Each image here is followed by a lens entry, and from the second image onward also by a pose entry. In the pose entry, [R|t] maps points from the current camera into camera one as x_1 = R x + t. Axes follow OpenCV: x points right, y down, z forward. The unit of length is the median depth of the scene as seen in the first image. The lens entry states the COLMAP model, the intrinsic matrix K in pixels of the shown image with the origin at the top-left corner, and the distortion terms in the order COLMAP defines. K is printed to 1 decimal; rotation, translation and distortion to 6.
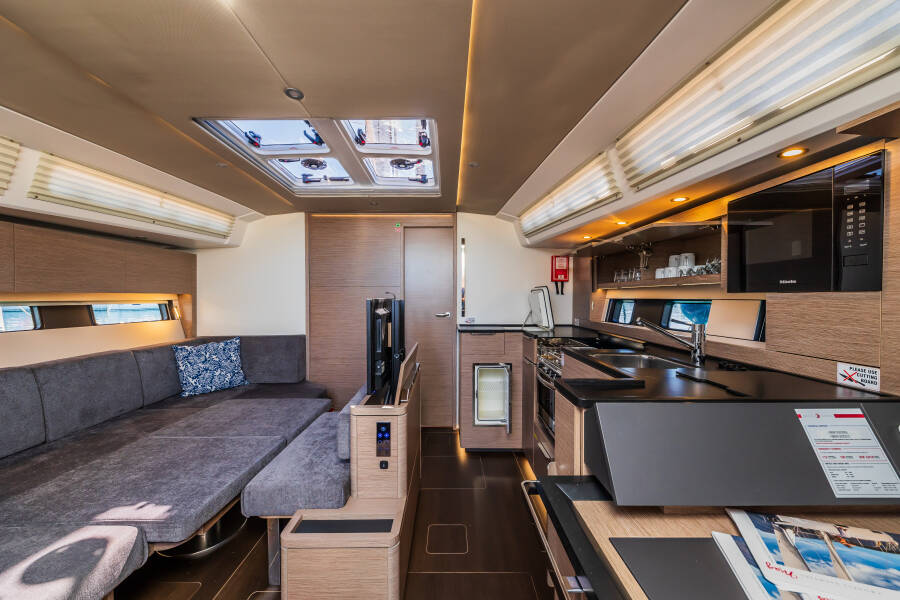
lens RADIAL K [[334.9, 0, 446.3], [0, 334.9, 301.1], [0, 0, 1]] dist [-0.000762, -0.000062]
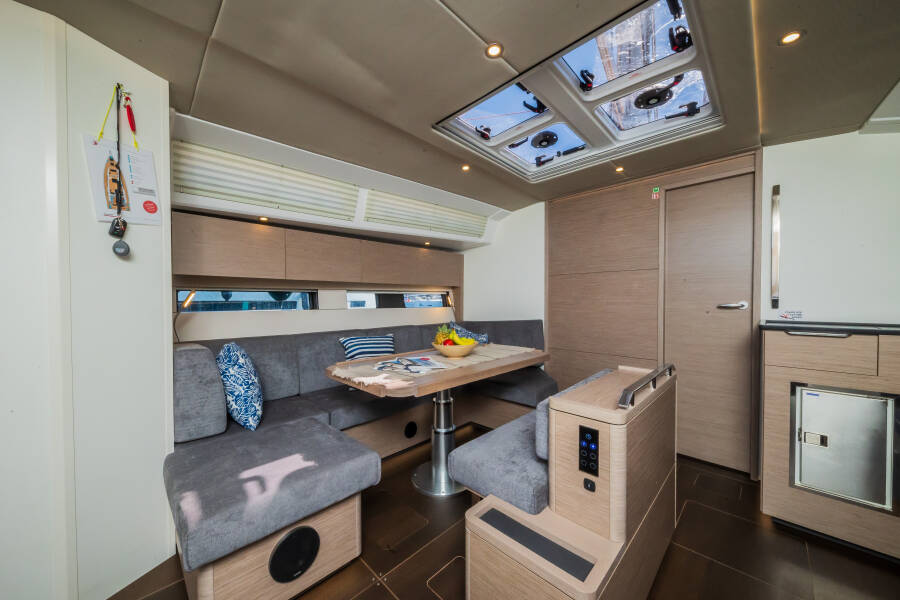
lens RADIAL K [[315.4, 0, 444.5], [0, 315.4, 305.2], [0, 0, 1]] dist [0.008902, -0.004383]
pose [[0.700023, 0.010724, -0.714040, 0.057141], [-0.007740, 0.999942, 0.007431, 0.056227], [0.714079, 0.000325, 0.700065, 0.180873]]
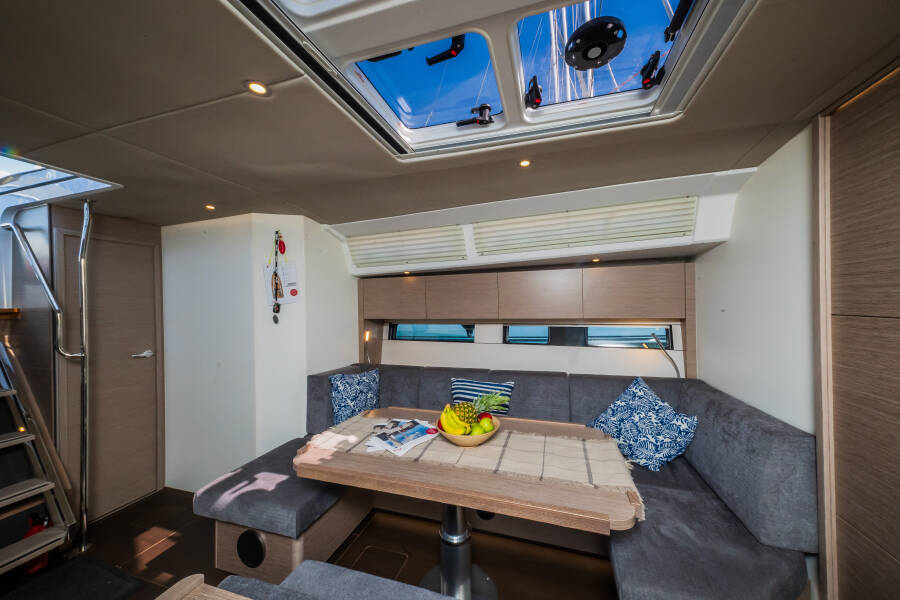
lens RADIAL K [[305.2, 0, 450.8], [0, 305.2, 302.2], [0, 0, 1]] dist [0.007594, -0.001882]
pose [[-0.304672, -0.000787, -0.952457, 0.042947], [0.005559, 0.999981, -0.002604, -0.082453], [0.952441, -0.006088, -0.304661, 1.004808]]
